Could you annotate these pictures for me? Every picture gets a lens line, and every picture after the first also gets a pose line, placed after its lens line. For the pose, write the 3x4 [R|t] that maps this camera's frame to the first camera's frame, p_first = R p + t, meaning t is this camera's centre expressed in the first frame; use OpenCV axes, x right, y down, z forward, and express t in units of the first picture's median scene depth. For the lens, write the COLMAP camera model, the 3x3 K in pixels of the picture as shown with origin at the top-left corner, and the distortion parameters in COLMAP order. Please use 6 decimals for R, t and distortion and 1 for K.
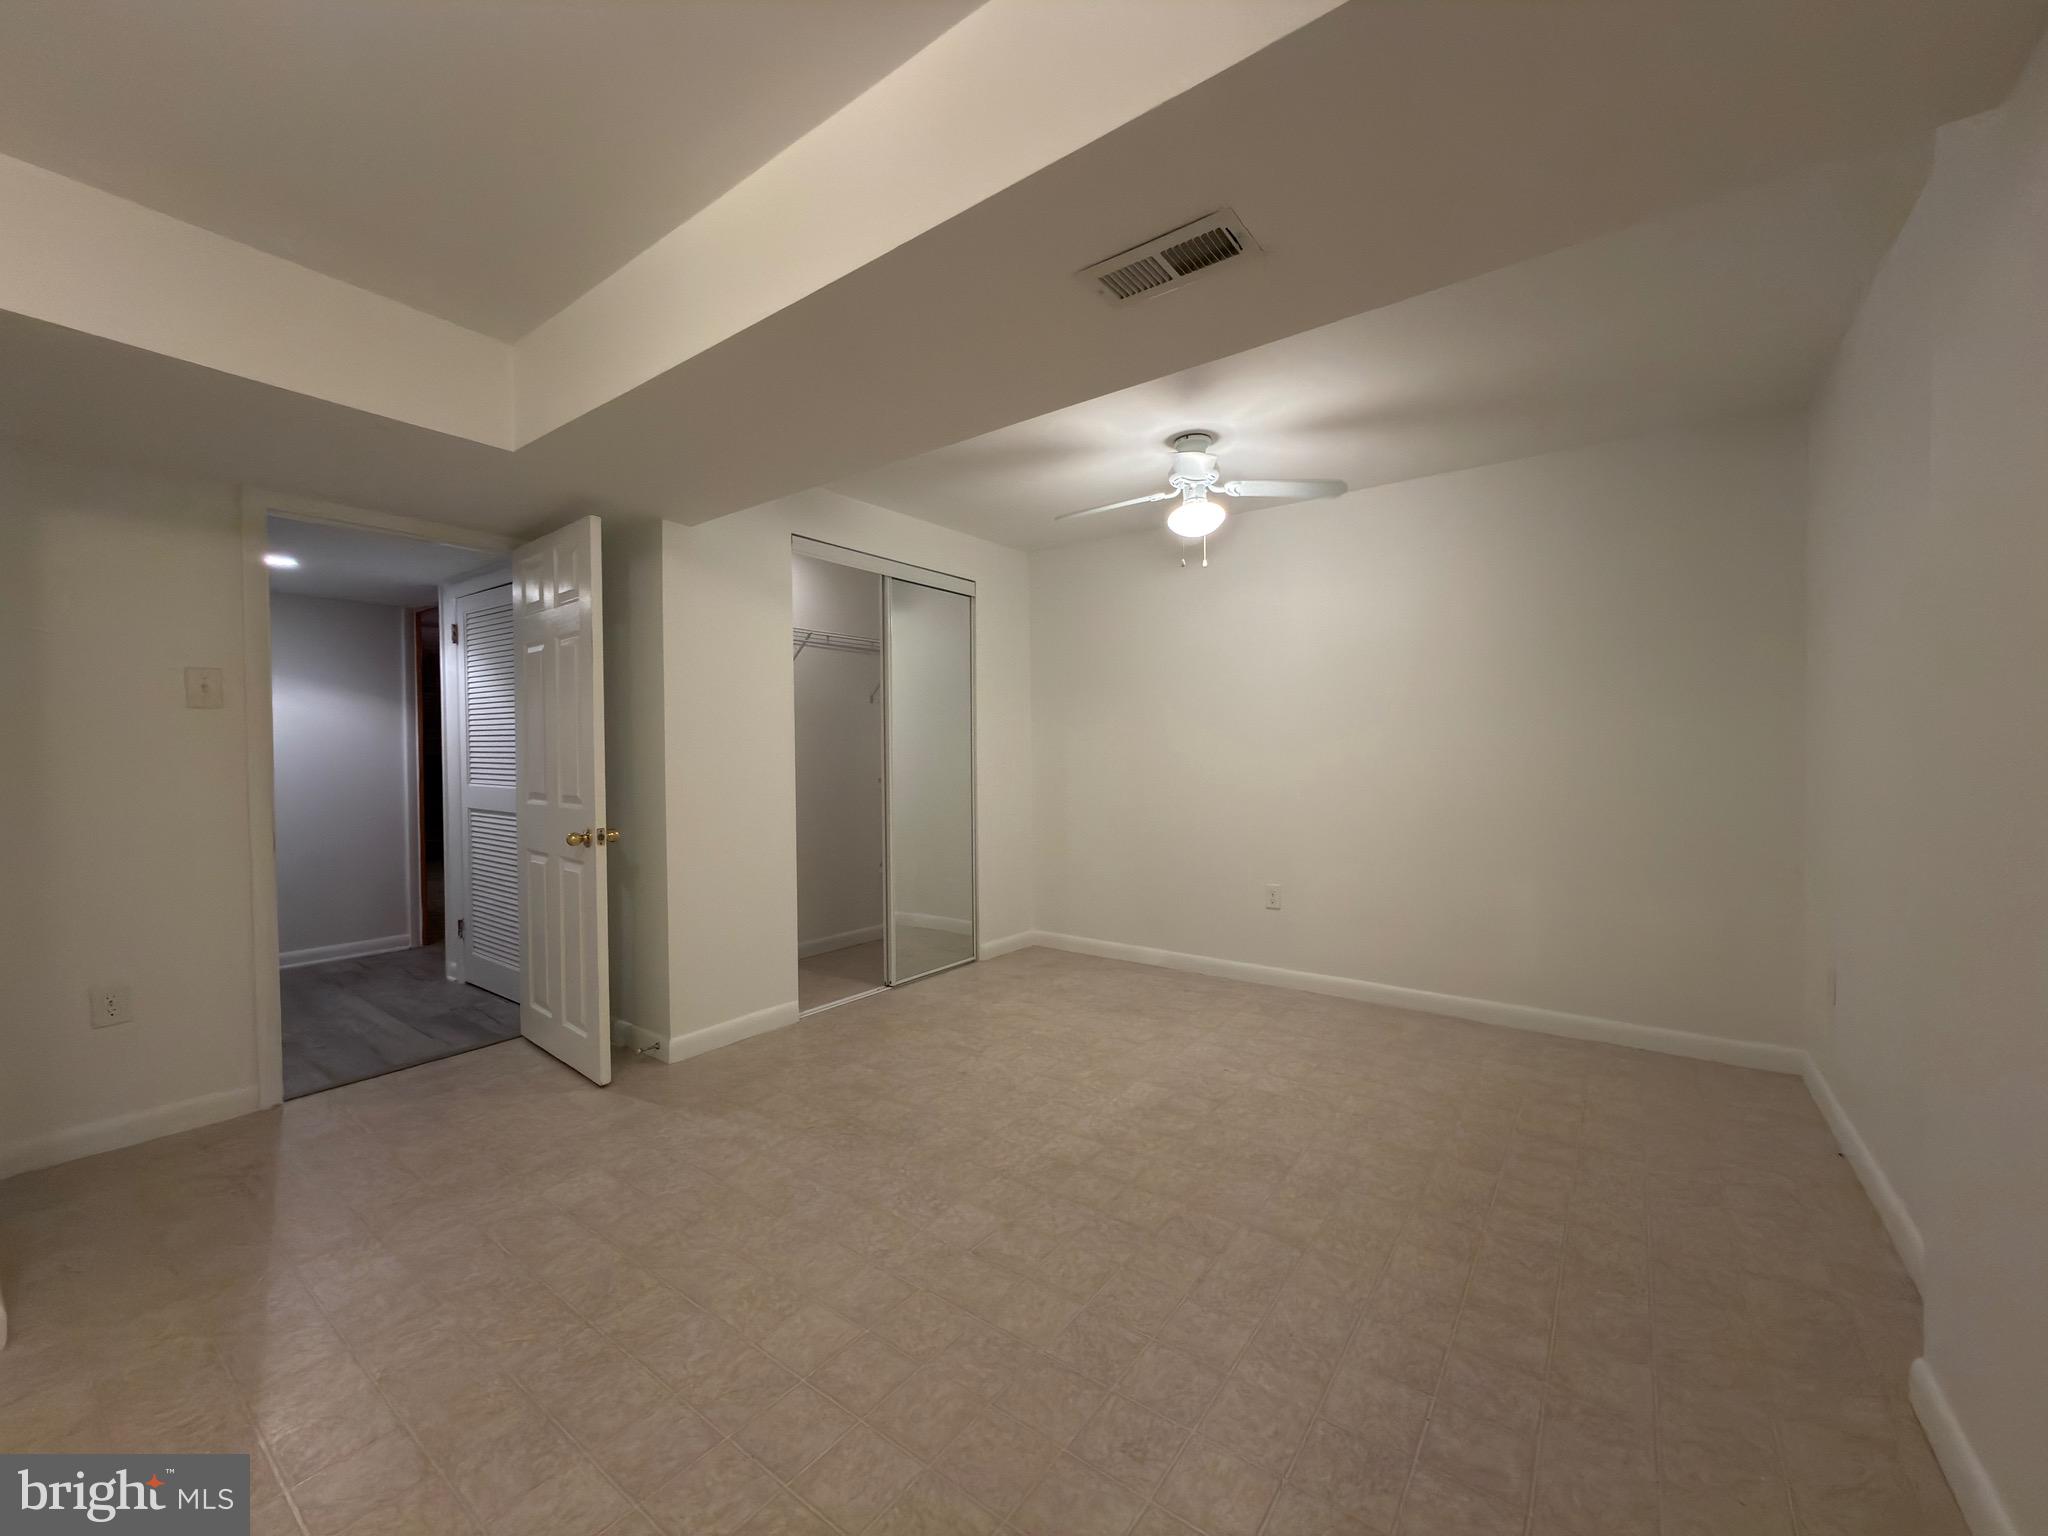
lens RADIAL K [[811.4, 0, 1023.6], [0, 811.4, 767.5], [0, 0, 1]] dist [0.000572, -0.000206]
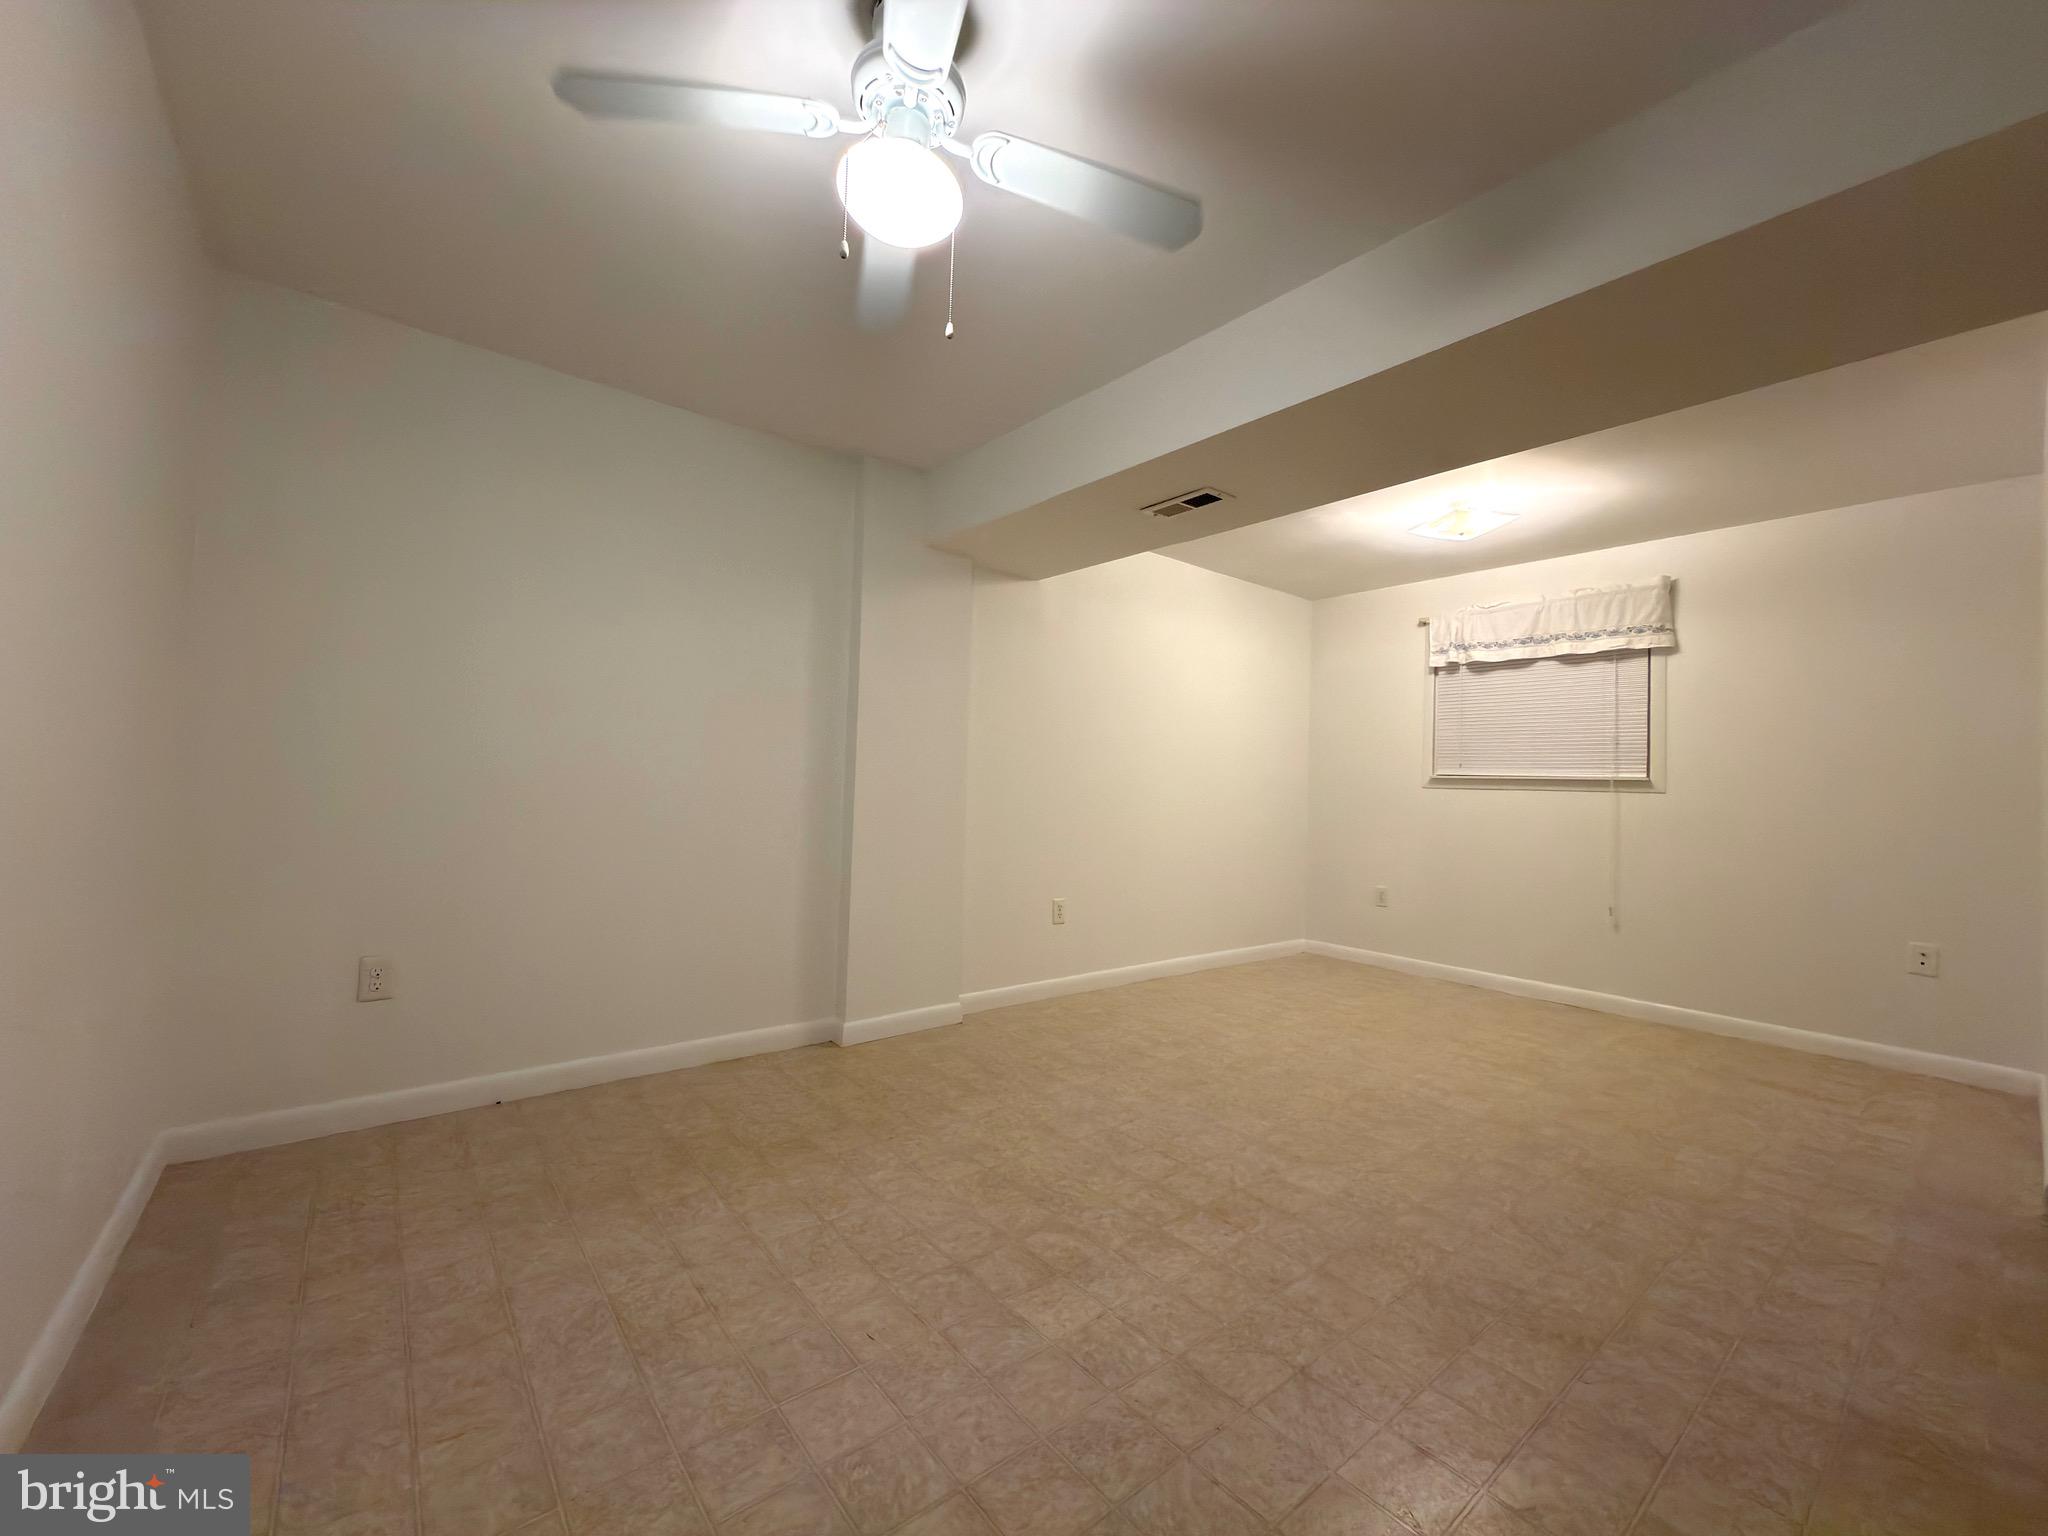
lens RADIAL K [[811.4, 0, 1023.6], [0, 811.4, 766.1], [0, 0, 1]] dist [0.000572, -0.000206]
pose [[-0.968204, -0.015079, 0.249706, 0.036298], [-0.019490, 0.999694, -0.015200, 0.015531], [-0.249400, -0.019584, -0.968202, 1.741731]]
